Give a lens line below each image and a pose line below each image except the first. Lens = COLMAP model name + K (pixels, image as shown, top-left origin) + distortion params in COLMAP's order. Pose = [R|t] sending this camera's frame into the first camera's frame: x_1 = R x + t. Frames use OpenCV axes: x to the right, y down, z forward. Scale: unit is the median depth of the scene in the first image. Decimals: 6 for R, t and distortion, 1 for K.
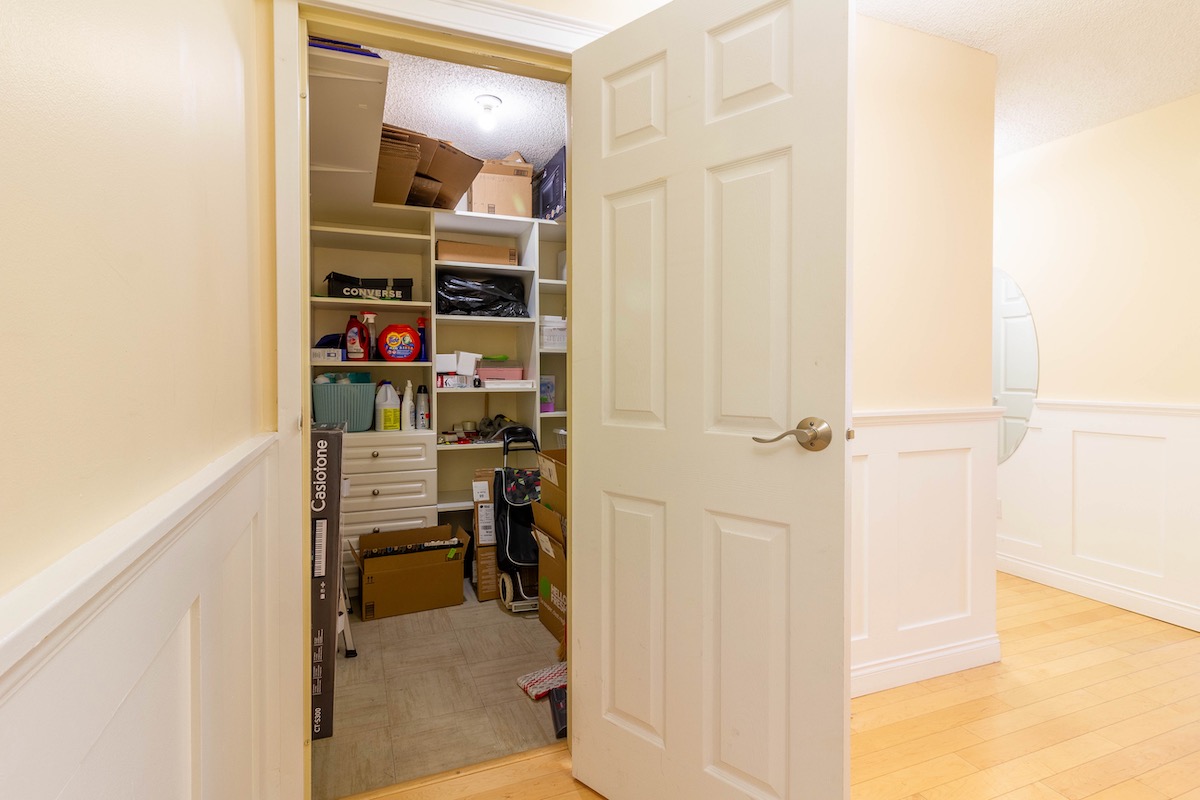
lens RADIAL K [[561.0, 0, 607.3], [0, 561.0, 389.1], [0, 0, 1]] dist [0.001294, 0.000121]
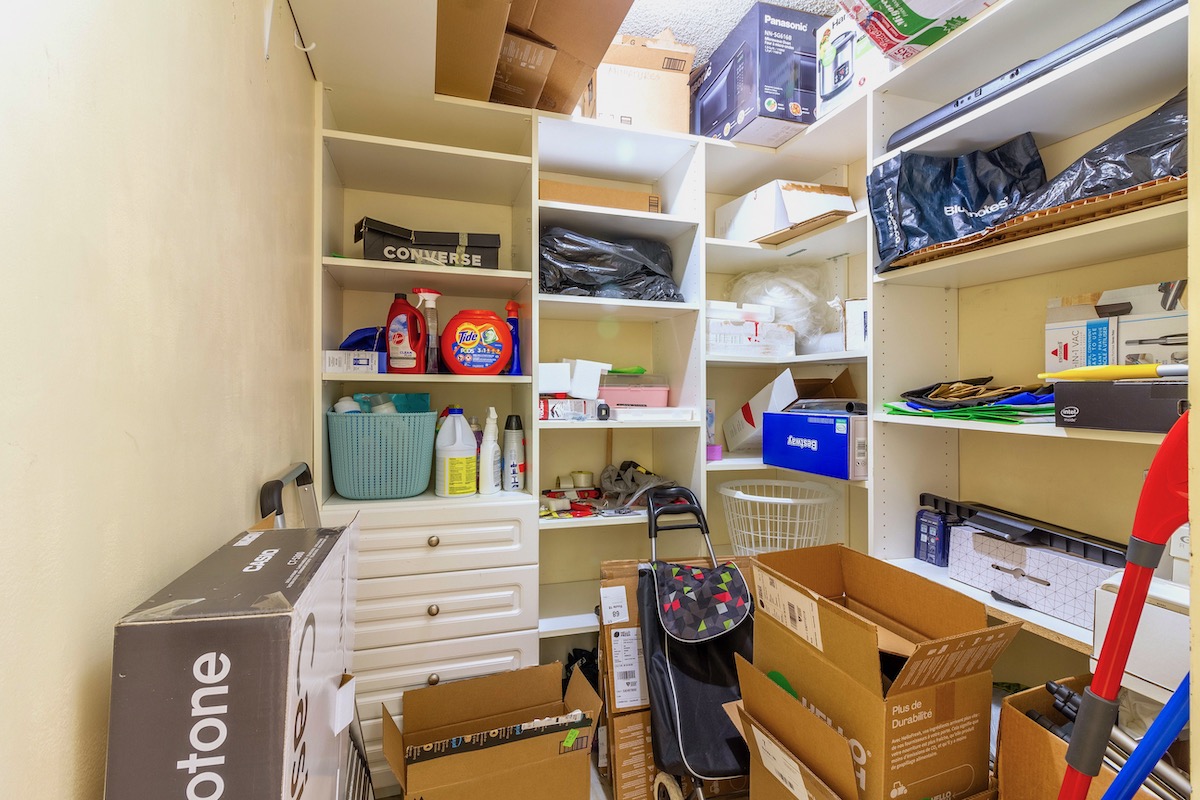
lens RADIAL K [[568.9, 0, 619.7], [0, 568.9, 403.9], [0, 0, 1]] dist [0.000913, 0.000077]
pose [[0.995220, 0.007791, -0.097351, -0.165248], [-0.008675, 0.999925, -0.008665, -0.015178], [0.097276, 0.009468, 0.995212, 0.427600]]
